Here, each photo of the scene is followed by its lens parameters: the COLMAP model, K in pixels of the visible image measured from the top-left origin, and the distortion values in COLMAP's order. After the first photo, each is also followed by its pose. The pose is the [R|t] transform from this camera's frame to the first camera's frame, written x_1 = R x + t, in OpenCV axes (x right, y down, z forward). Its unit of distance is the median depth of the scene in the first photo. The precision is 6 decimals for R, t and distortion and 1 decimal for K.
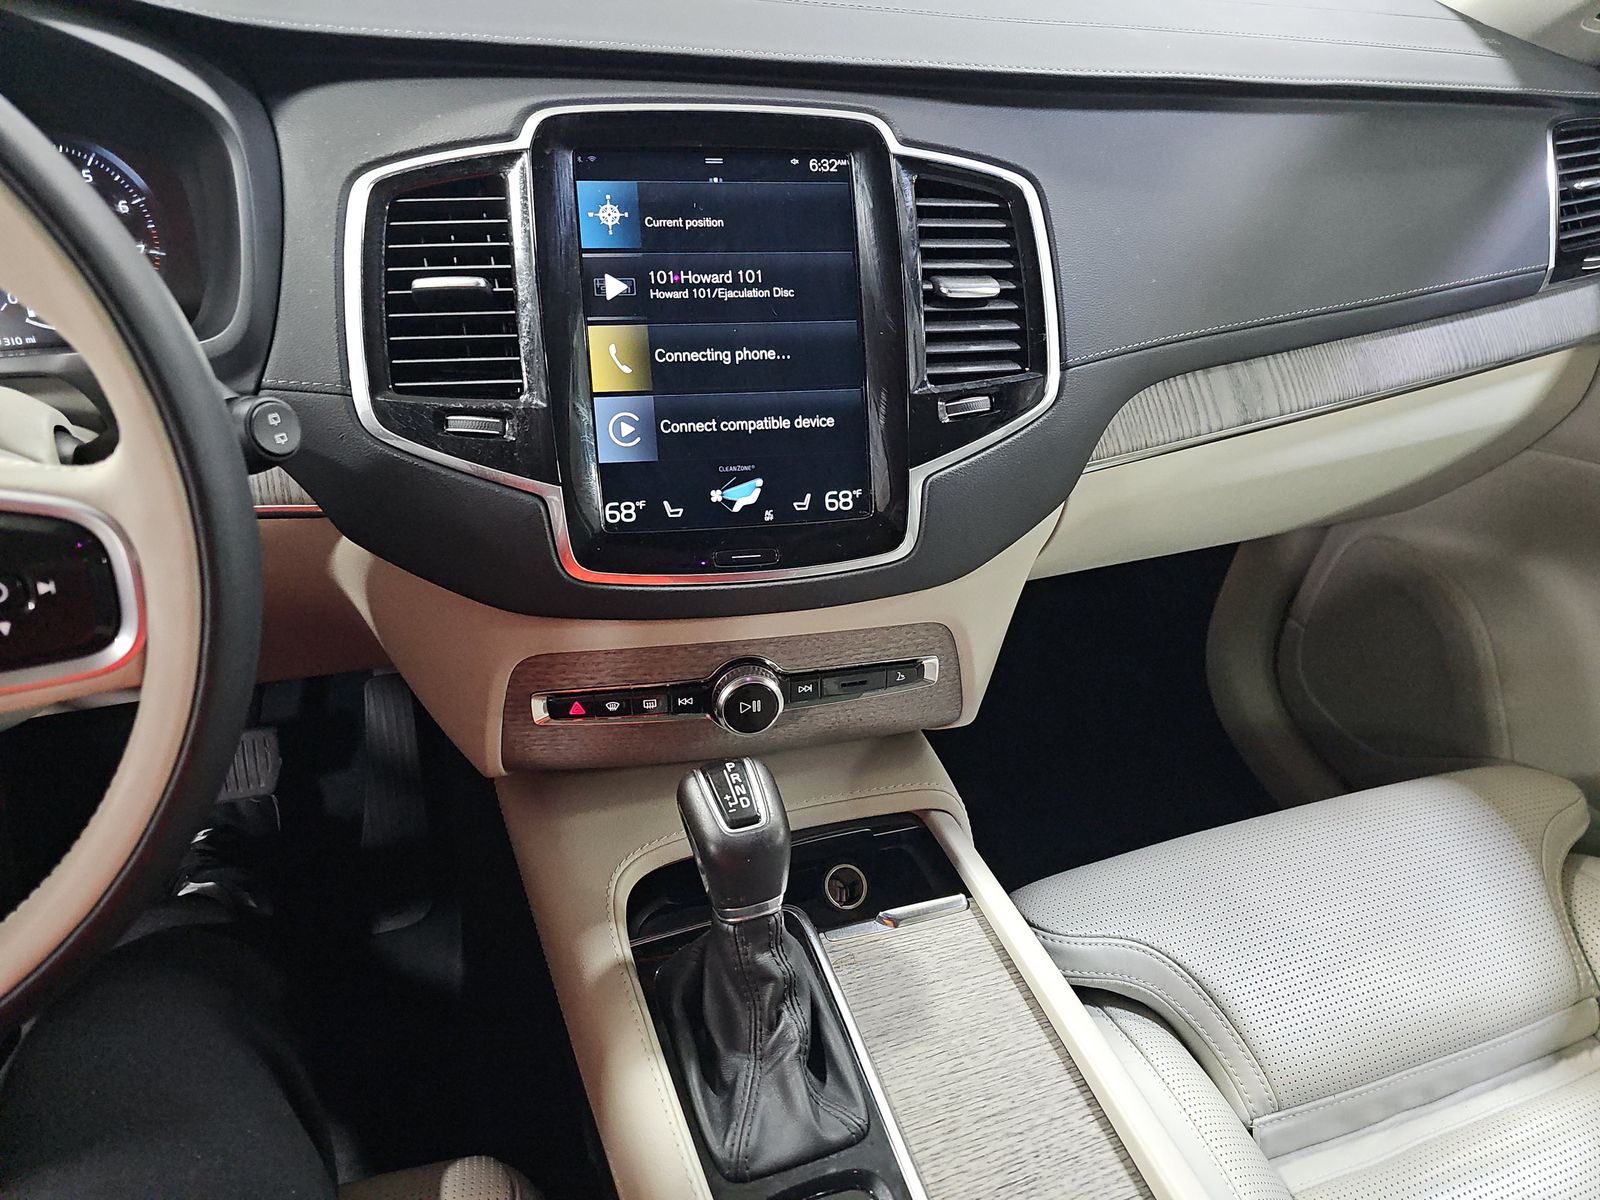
lens RADIAL K [[1070.7, 0, 800.9], [0, 1070.7, 600.4], [0, 0, 1]] dist [0.012665, -0.014473]
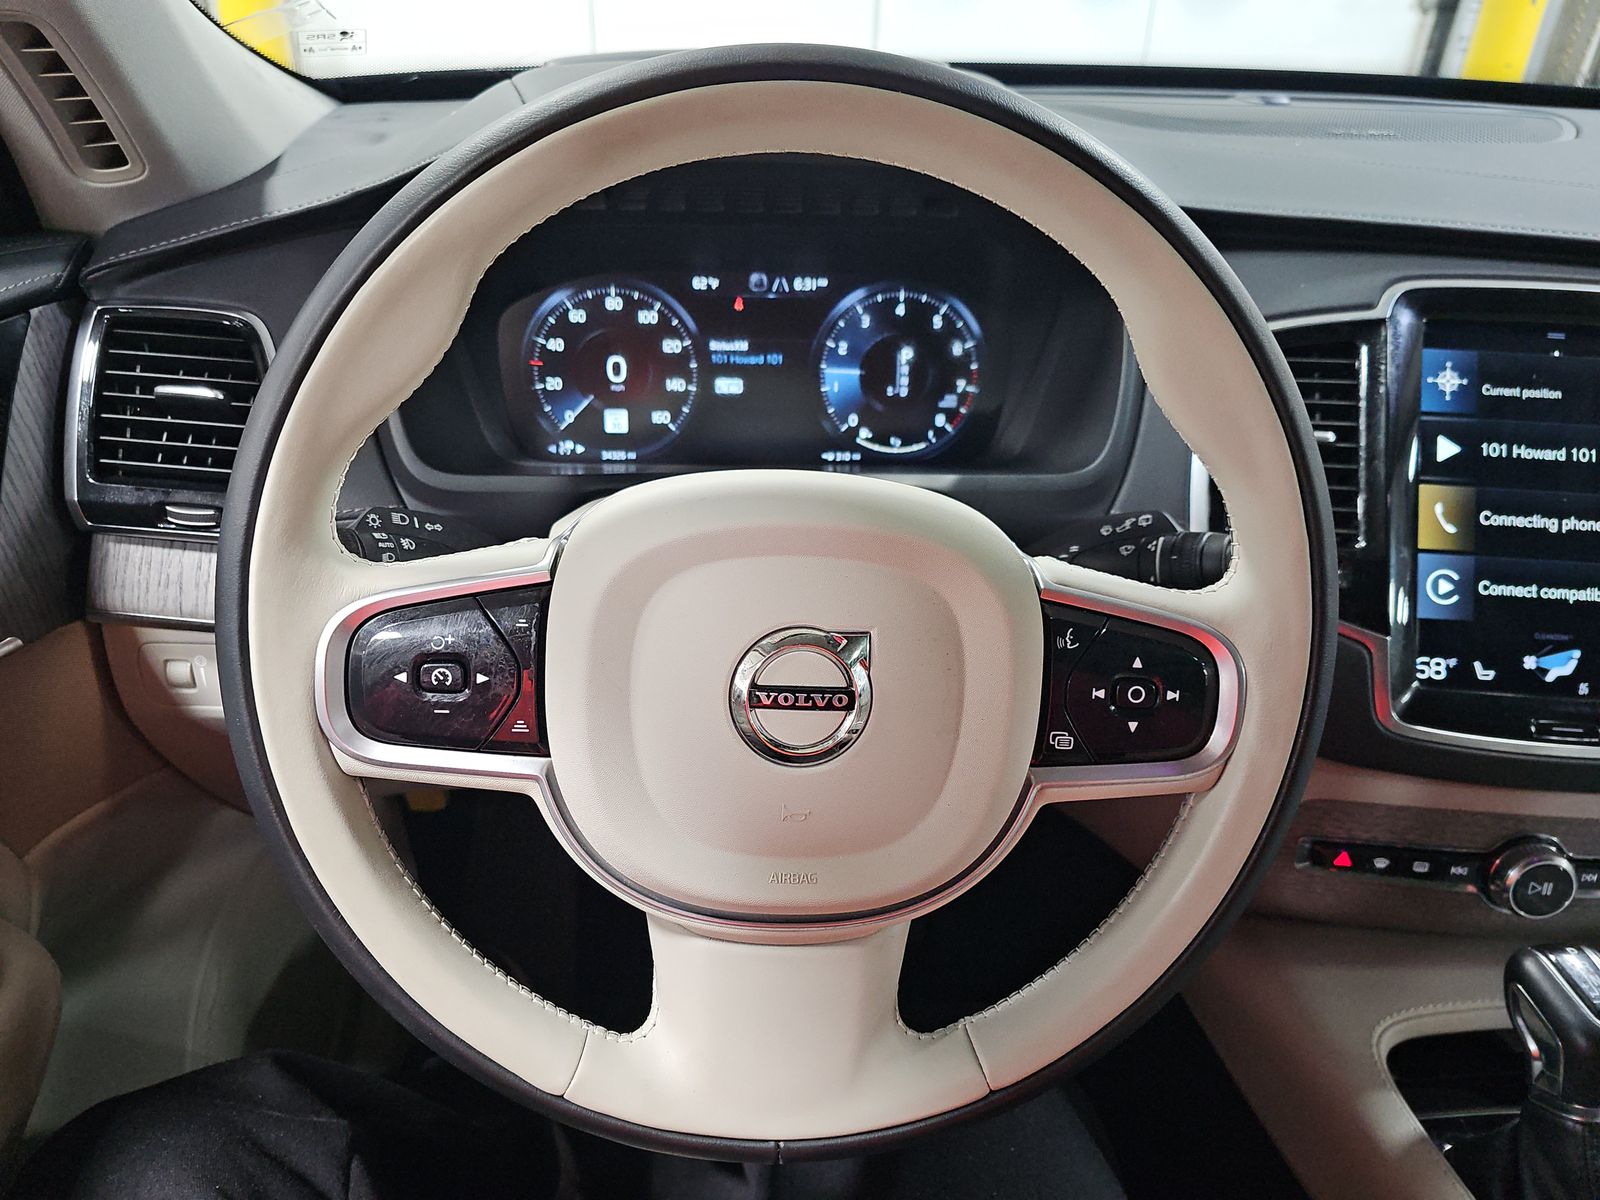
lens RADIAL K [[1070.7, 0, 804.1], [0, 1070.7, 596.7], [0, 0, 1]] dist [0.012665, -0.014473]
pose [[0.970843, 0.102392, -0.216750, -0.521466], [-0.128356, 0.985689, -0.109282, 0.035681], [0.202458, 0.133917, 0.970091, -0.095063]]
